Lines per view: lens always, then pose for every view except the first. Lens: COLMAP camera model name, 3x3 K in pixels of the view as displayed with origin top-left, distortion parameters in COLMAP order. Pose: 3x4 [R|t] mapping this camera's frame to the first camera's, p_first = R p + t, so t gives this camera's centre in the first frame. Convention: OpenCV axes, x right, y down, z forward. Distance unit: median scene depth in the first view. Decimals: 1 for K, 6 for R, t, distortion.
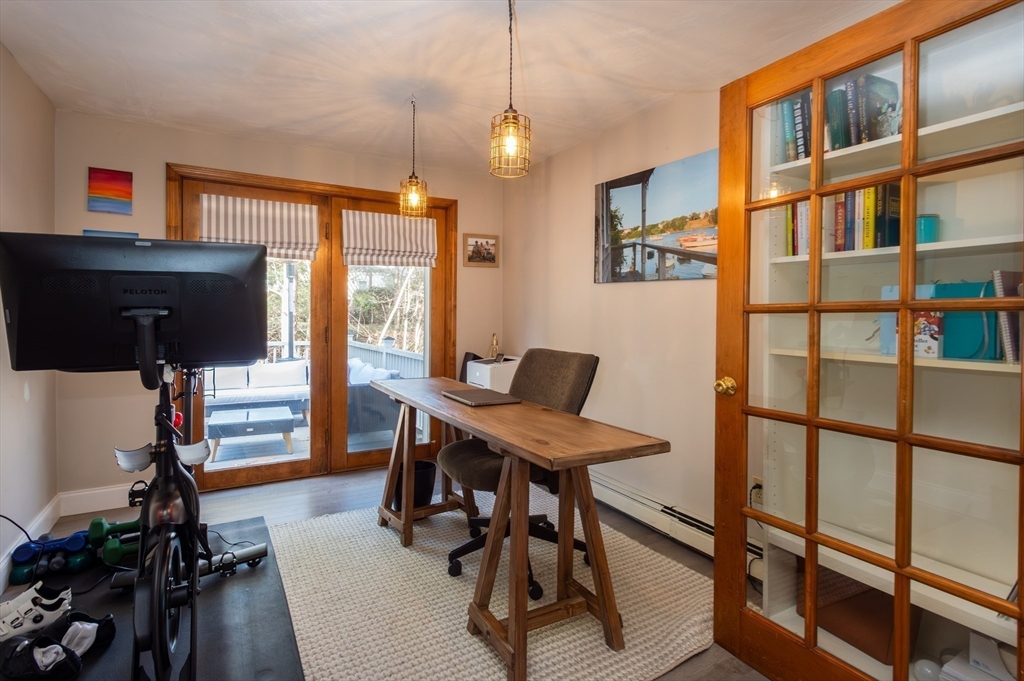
lens RADIAL K [[506.2, 0, 512.8], [0, 506.2, 331.2], [0, 0, 1]] dist [0.002089, -0.007221]
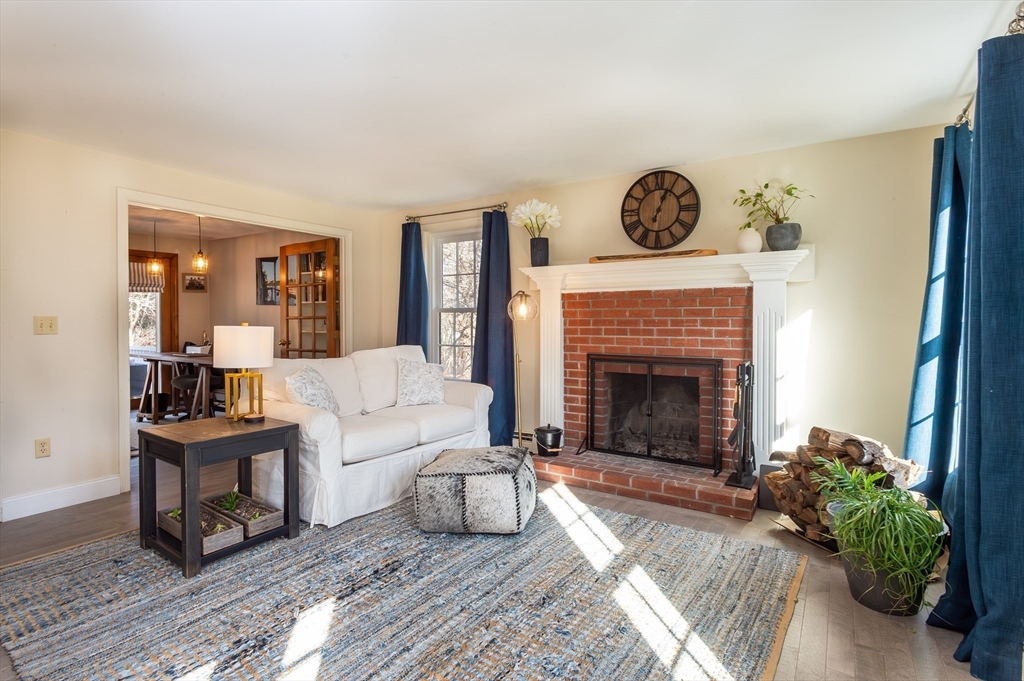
lens RADIAL K [[506.2, 0, 498.0], [0, 506.2, 327.2], [0, 0, 1]] dist [0.002089, -0.007221]
pose [[0.897425, -0.018423, 0.440782, 0.140299], [0.021940, 0.999755, -0.002884, 0.026450], [-0.440621, 0.012259, 0.897609, -1.375341]]
